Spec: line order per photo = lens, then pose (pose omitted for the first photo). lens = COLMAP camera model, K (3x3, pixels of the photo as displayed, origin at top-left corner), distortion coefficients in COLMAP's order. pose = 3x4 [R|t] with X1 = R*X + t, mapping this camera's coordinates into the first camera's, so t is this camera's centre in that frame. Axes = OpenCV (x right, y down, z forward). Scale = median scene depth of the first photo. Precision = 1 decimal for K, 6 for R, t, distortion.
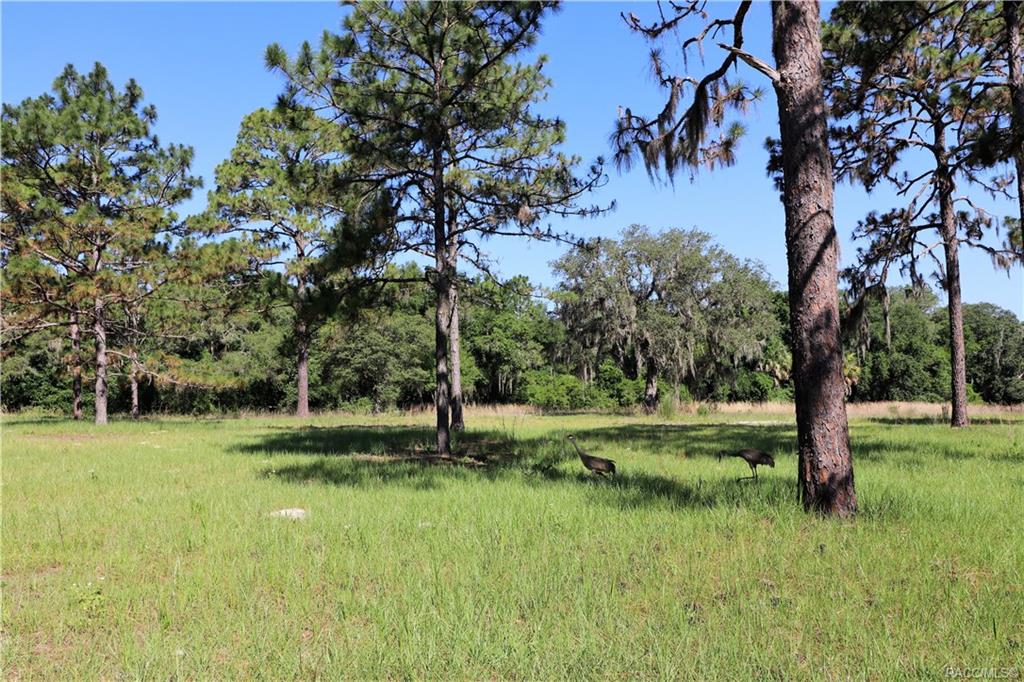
lens RADIAL K [[808.6, 0, 527.4], [0, 808.6, 337.9], [0, 0, 1]] dist [0.016143, -0.012173]
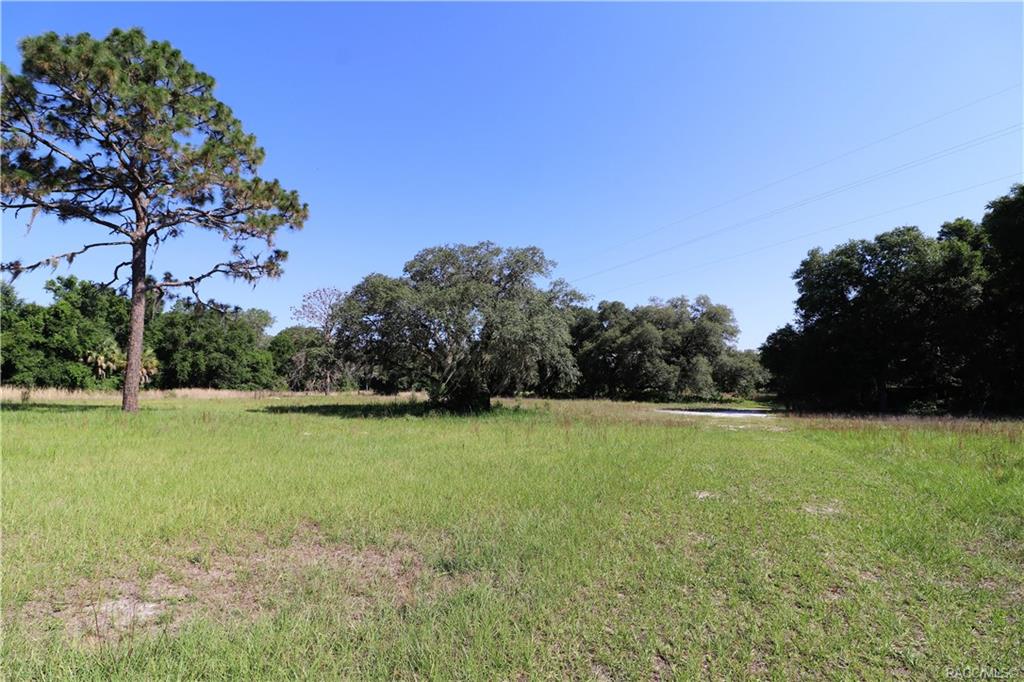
lens RADIAL K [[472.5, 0, 508.7], [0, 472.5, 344.0], [0, 0, 1]] dist [-0.006702, -0.009679]
pose [[0.700208, 0.072216, 0.710277, 0.167515], [-0.058266, 0.997333, -0.043962, 0.006813], [-0.711557, -0.010603, 0.702548, 0.069053]]
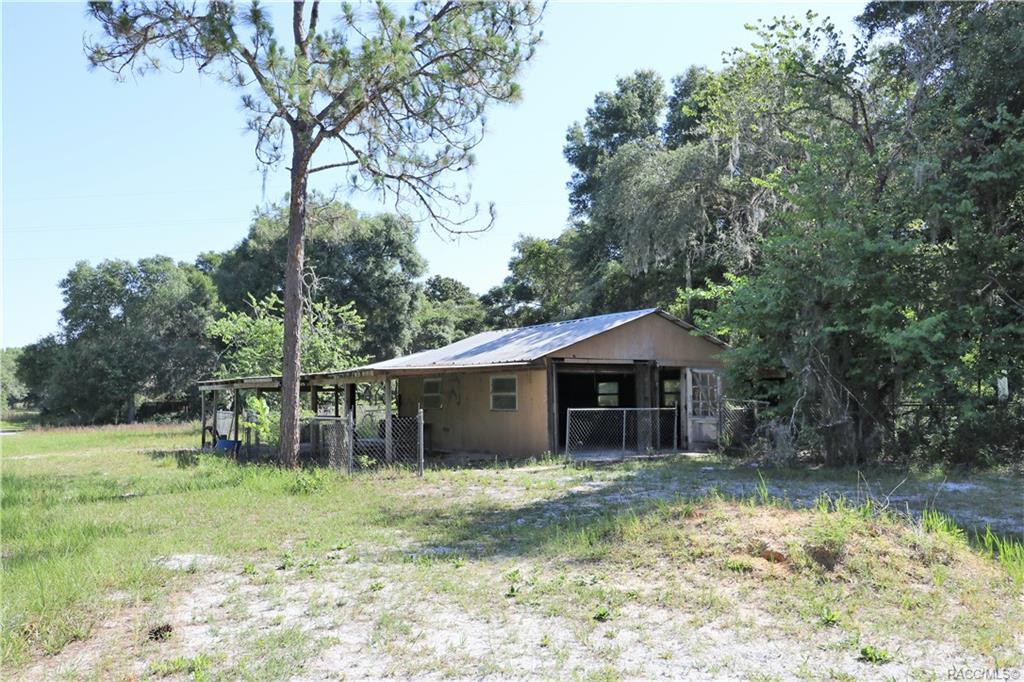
lens RADIAL K [[808.6, 0, 502.8], [0, 808.6, 340.7], [0, 0, 1]] dist [0.016143, -0.012173]
pose [[-0.245988, 0.073649, 0.966471, -0.030143], [-0.057026, 0.994282, -0.090283, 0.001716], [-0.967594, -0.077322, -0.240381, 0.007798]]
